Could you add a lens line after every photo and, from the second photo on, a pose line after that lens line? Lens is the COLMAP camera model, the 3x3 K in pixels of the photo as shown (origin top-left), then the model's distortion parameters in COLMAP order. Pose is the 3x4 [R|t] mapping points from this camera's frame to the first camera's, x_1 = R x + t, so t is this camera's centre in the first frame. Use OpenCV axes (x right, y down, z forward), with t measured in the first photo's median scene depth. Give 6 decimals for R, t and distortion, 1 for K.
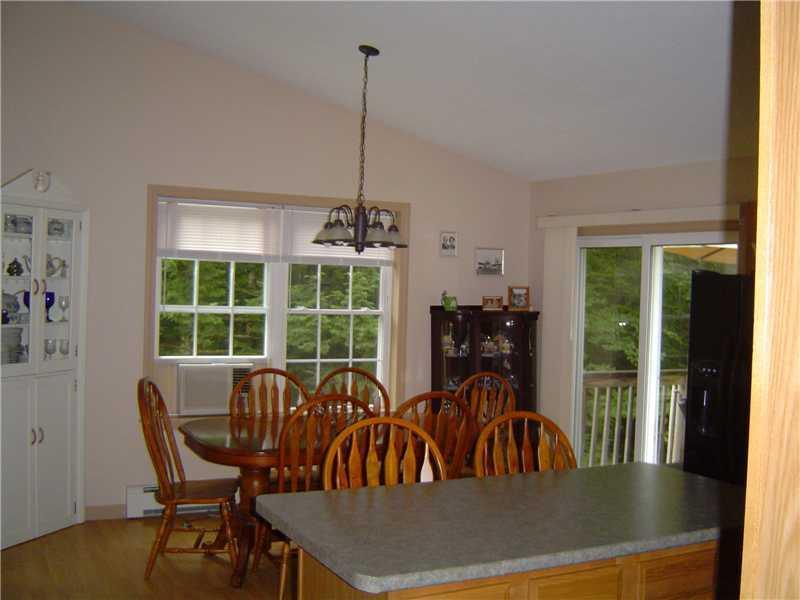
lens RADIAL K [[936.4, 0, 400.0], [0, 936.4, 300.0], [0, 0, 1]] dist [-0.101301, -0.032760]
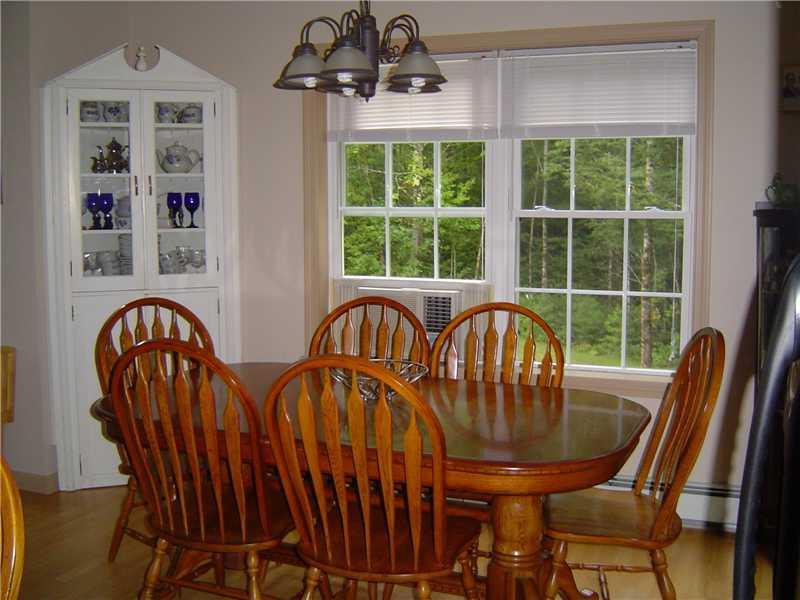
lens RADIAL K [[936.4, 0, 400.0], [0, 936.4, 300.0], [0, 0, 1]] dist [-0.101301, -0.032760]
pose [[0.651567, 0.062971, -0.755973, 0.323768], [0.009768, 0.995770, 0.091365, 0.011409], [0.758528, -0.066915, 0.648195, 0.518112]]
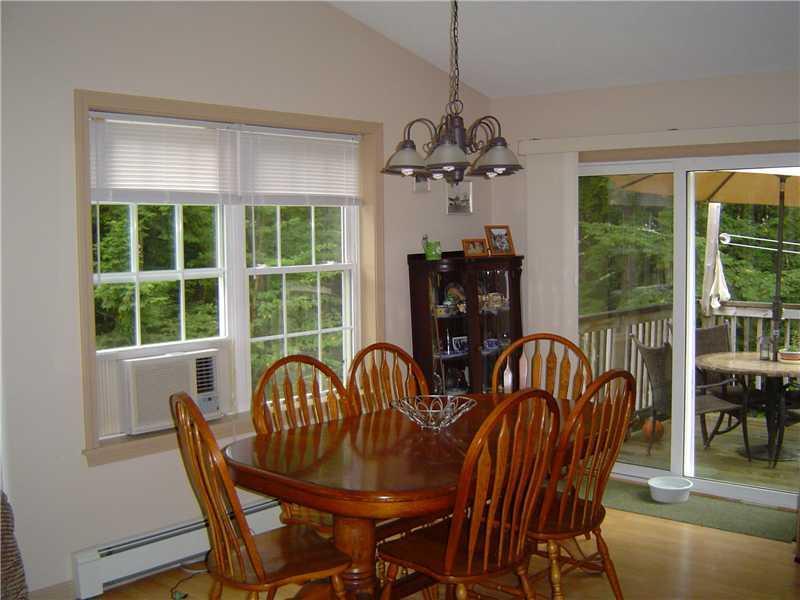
lens RADIAL K [[936.4, 0, 400.0], [0, 936.4, 300.0], [0, 0, 1]] dist [-0.101301, -0.032760]
pose [[0.923099, -0.069912, 0.378154, -0.288903], [0.047754, 0.996564, 0.067671, -0.009706], [-0.381586, -0.044408, 0.923266, 0.290407]]
